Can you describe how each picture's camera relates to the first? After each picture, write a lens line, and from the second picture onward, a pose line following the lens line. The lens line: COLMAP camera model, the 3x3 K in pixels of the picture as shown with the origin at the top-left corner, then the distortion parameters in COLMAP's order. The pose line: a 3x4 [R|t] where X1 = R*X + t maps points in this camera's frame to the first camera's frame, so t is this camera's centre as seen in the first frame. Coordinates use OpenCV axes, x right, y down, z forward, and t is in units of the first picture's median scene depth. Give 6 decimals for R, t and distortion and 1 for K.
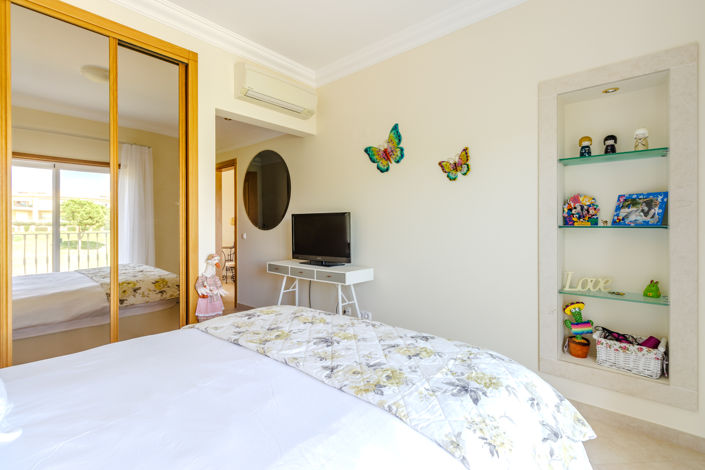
lens RADIAL K [[329.2, 0, 347.7], [0, 329.2, 231.5], [0, 0, 1]] dist [0.000021, -0.000134]
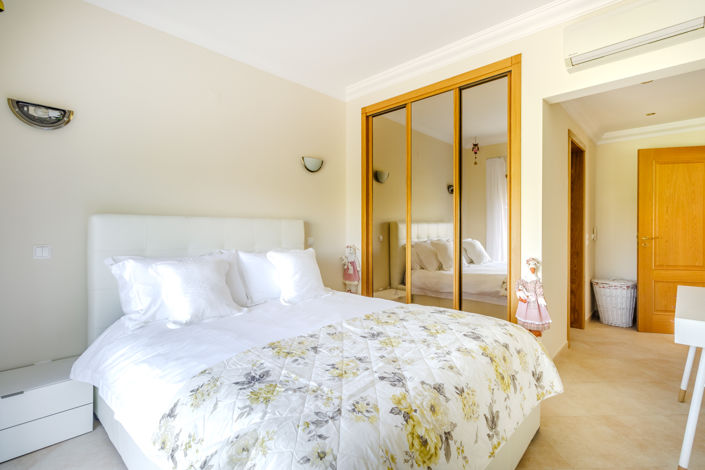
lens RADIAL K [[329.2, 0, 347.7], [0, 329.2, 231.5], [0, 0, 1]] dist [0.000021, -0.000134]
pose [[-0.039895, 0.012816, -0.999122, 1.001290], [-0.017771, 0.999750, 0.013534, -0.018881], [0.999046, 0.018295, -0.039657, 0.947264]]
